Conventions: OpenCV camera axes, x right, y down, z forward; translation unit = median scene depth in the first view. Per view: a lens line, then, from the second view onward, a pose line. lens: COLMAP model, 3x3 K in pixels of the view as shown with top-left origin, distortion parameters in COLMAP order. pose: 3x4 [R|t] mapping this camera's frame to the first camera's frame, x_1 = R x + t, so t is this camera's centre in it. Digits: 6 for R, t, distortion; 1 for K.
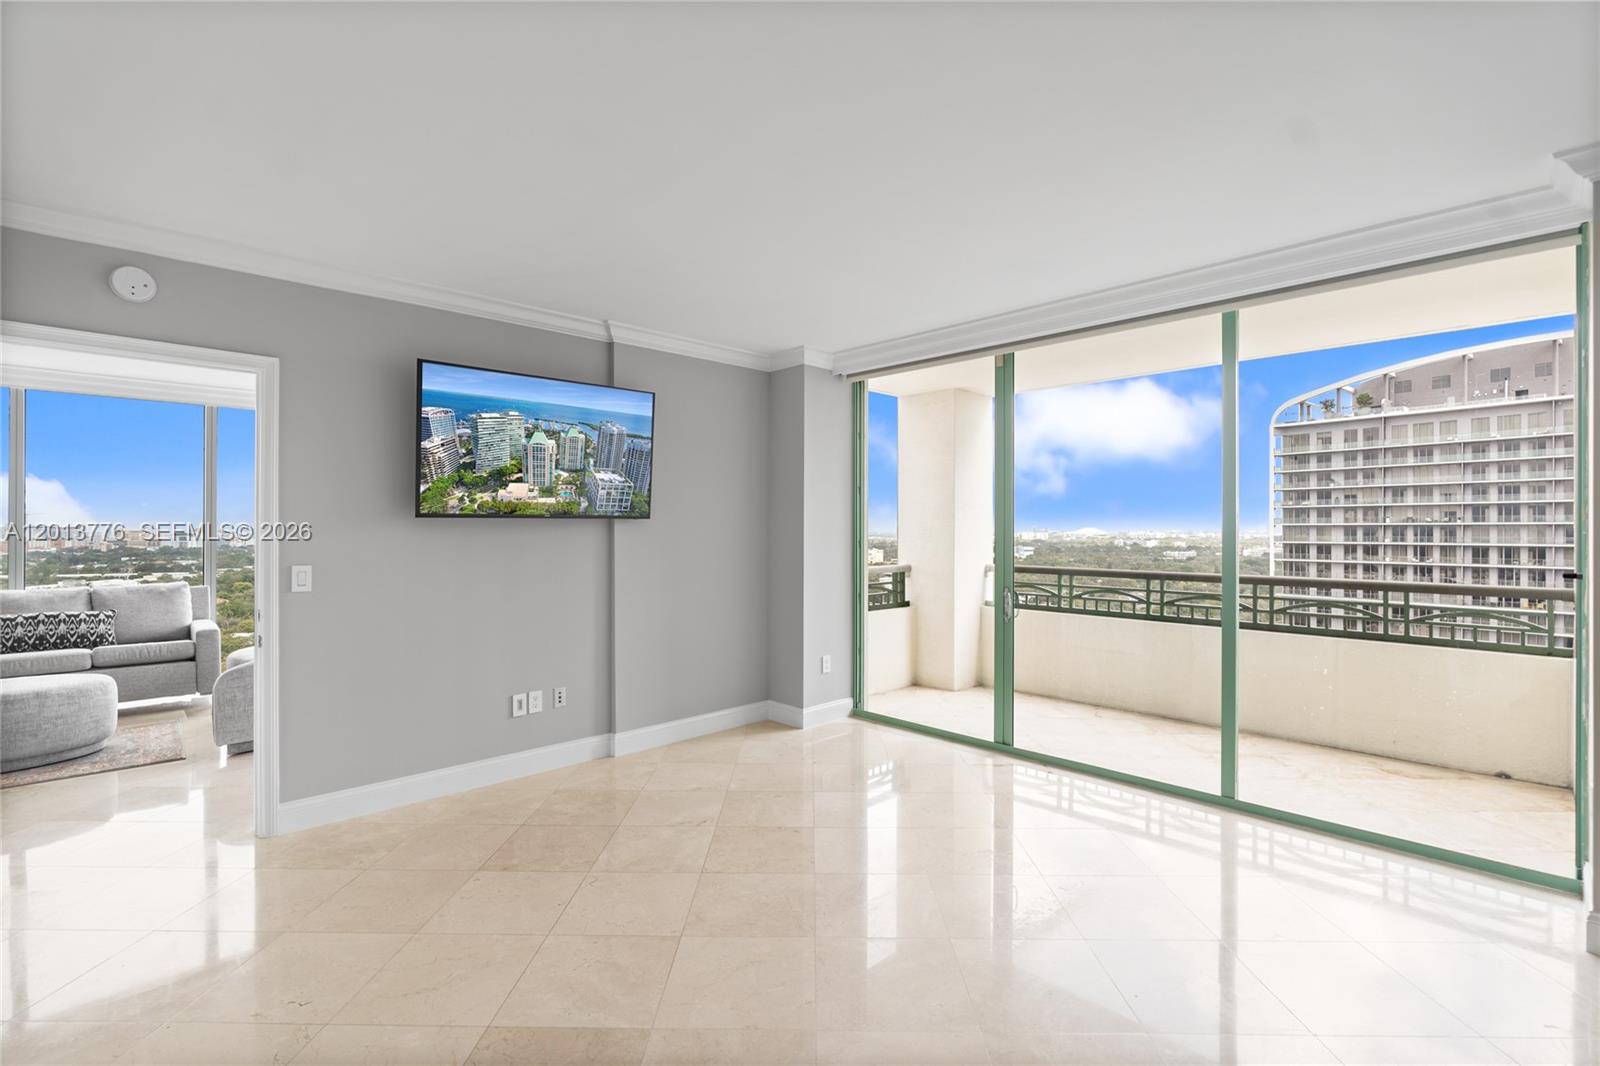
lens RADIAL K [[727.7, 0, 796.2], [0, 727.7, 532.0], [0, 0, 1]] dist [-0.008972, 0.004414]
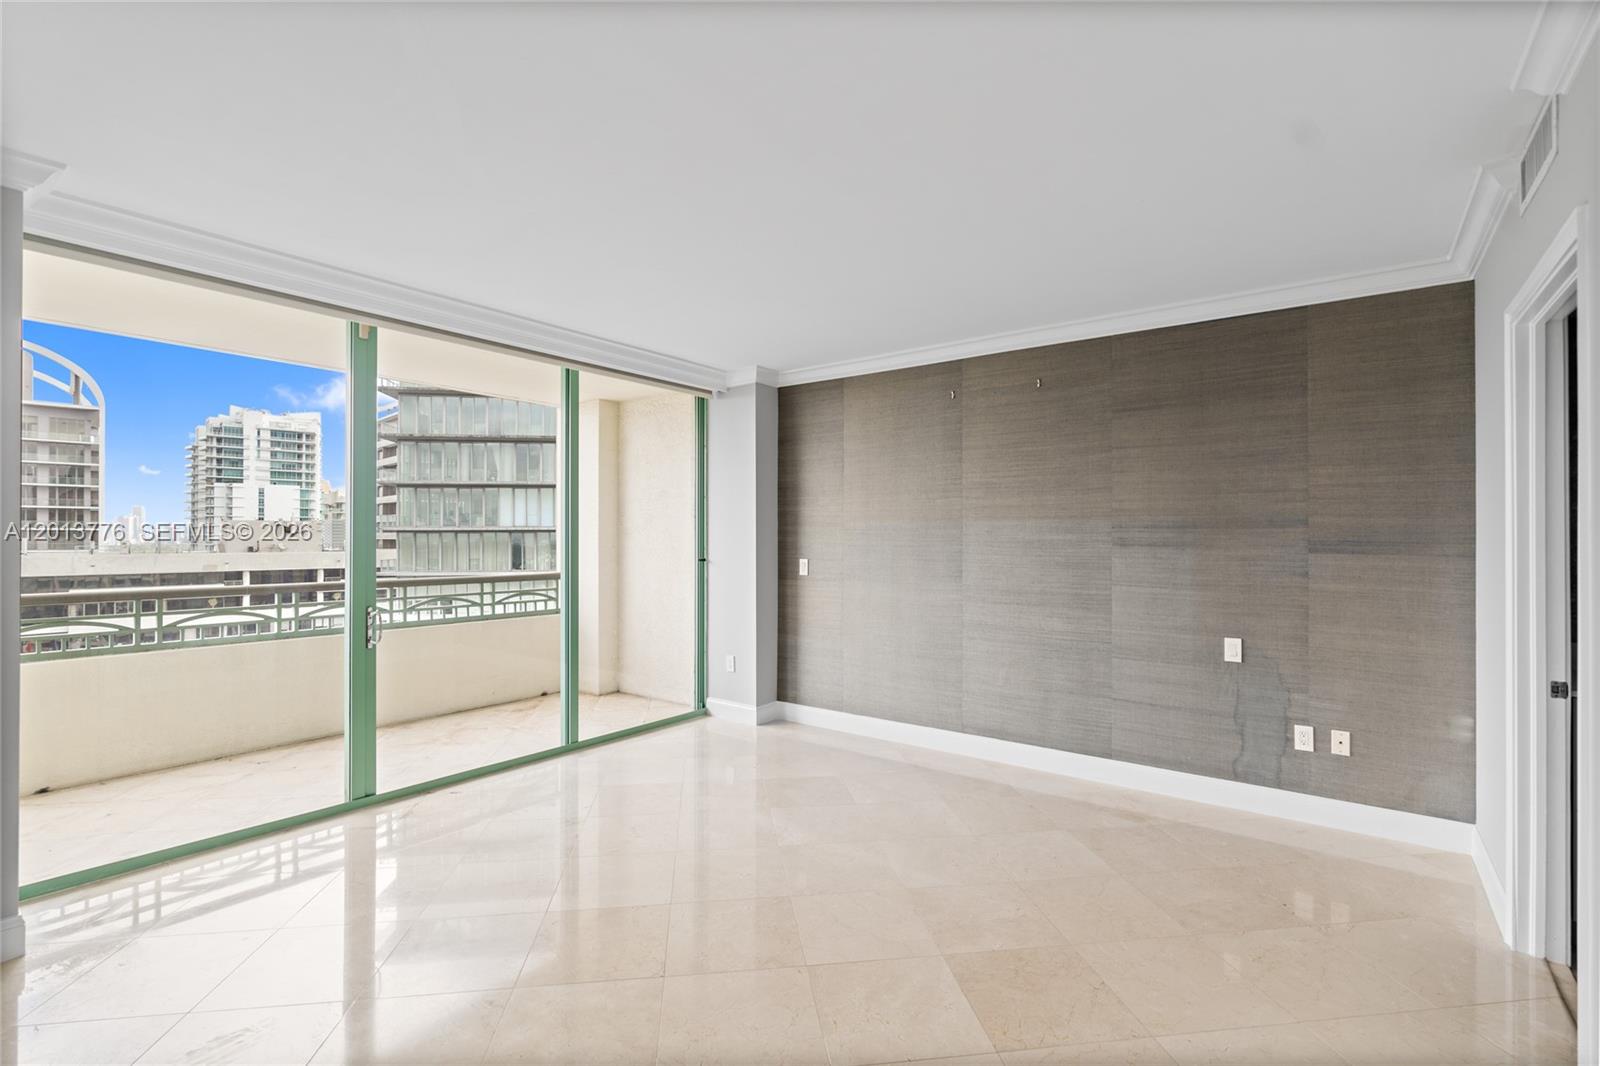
lens RADIAL K [[727.7, 0, 808.1], [0, 727.7, 533.9], [0, 0, 1]] dist [-0.008972, 0.004414]
pose [[-0.164253, 0.000097, 0.986418, -0.653341], [0.005328, 0.999985, 0.000789, -0.005842], [-0.986404, 0.005386, -0.164251, 0.685825]]
